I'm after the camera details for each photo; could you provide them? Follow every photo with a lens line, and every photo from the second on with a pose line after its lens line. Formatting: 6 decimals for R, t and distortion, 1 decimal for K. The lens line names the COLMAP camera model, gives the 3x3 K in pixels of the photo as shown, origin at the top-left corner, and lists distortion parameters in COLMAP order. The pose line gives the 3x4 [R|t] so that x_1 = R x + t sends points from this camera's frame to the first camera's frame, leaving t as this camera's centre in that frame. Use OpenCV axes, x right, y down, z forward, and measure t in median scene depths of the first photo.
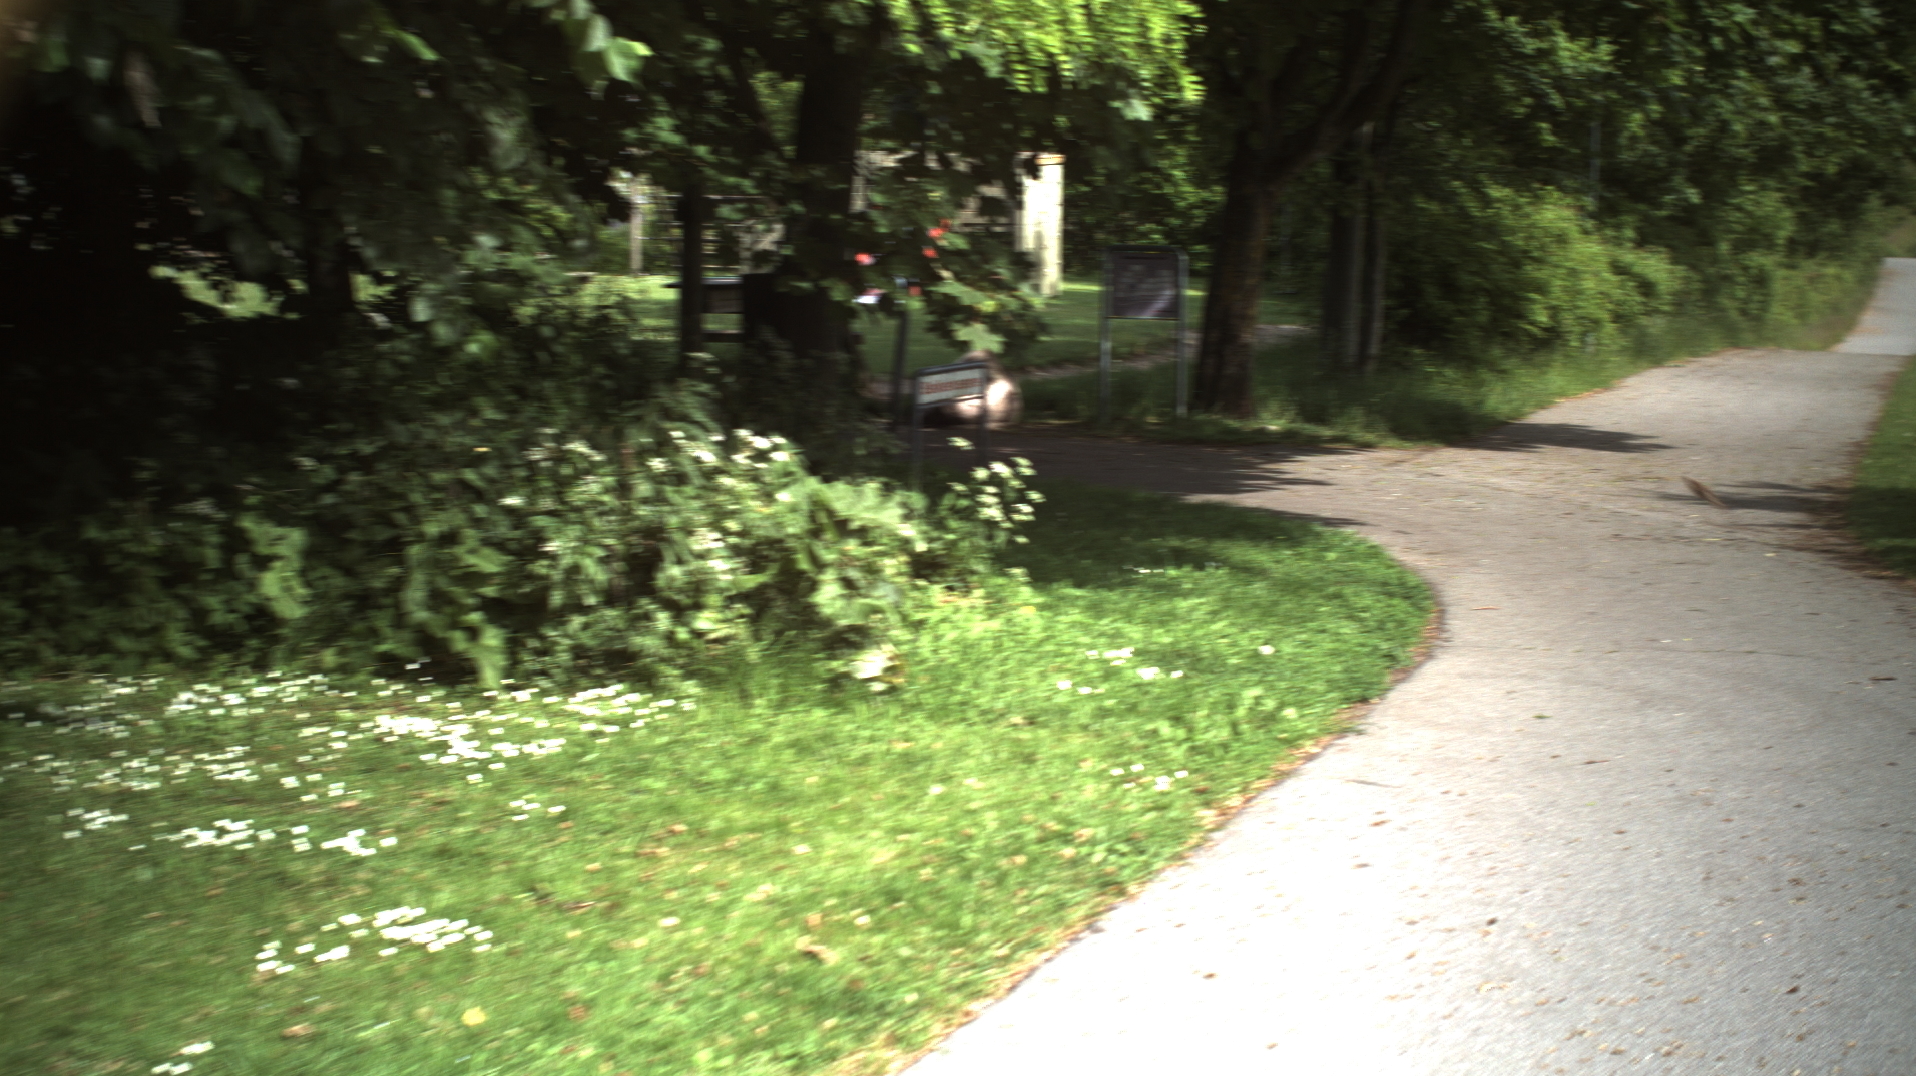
lens RADIAL K [[3379.3, 0, 953.9], [0, 3379.3, 527.7], [0, 0, 1]] dist [-0.262354, 0.000000]
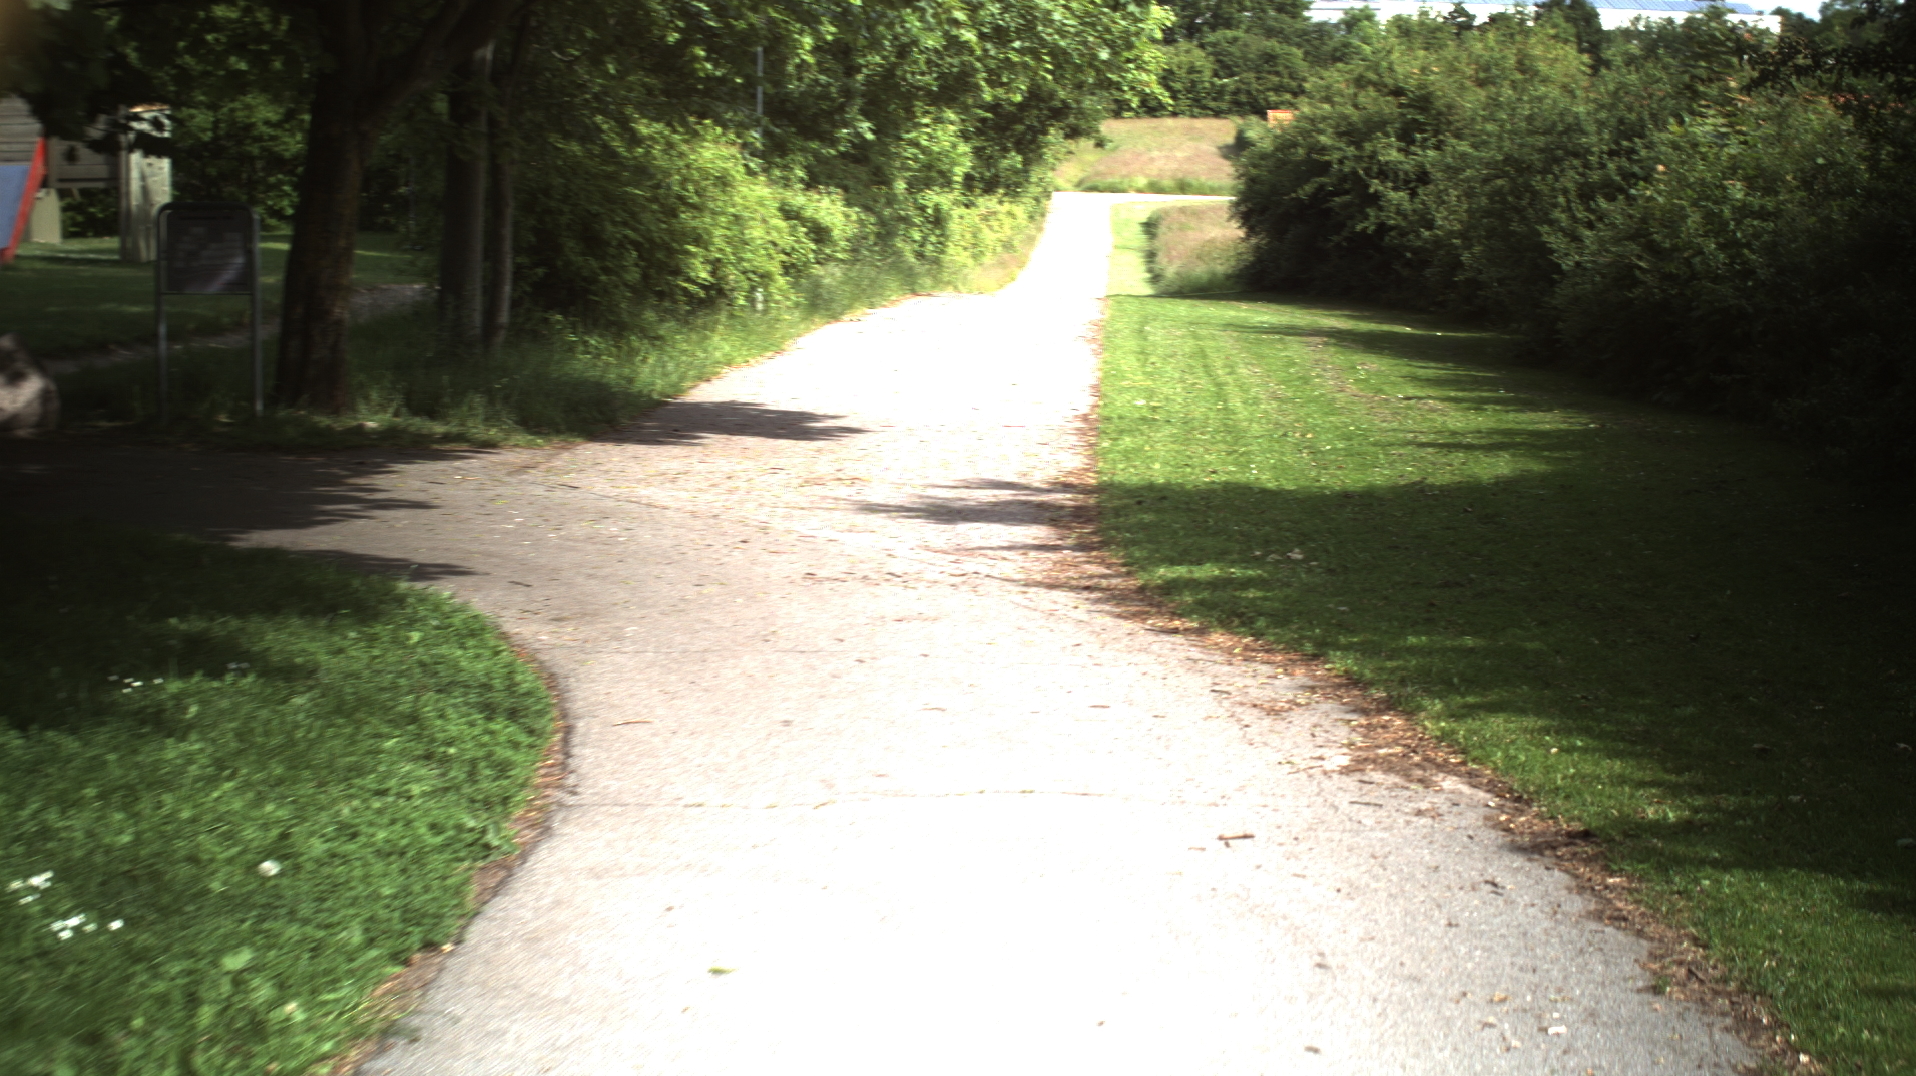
lens RADIAL K [[3379.3, 0, 957.6], [0, 3379.3, 538.5], [0, 0, 1]] dist [-0.262354, 0.000000]
pose [[0.969105, -0.035614, 0.244062, 0.033005], [0.030871, 0.999253, 0.023231, -0.016312], [-0.244707, -0.014979, 0.969481, 0.185265]]
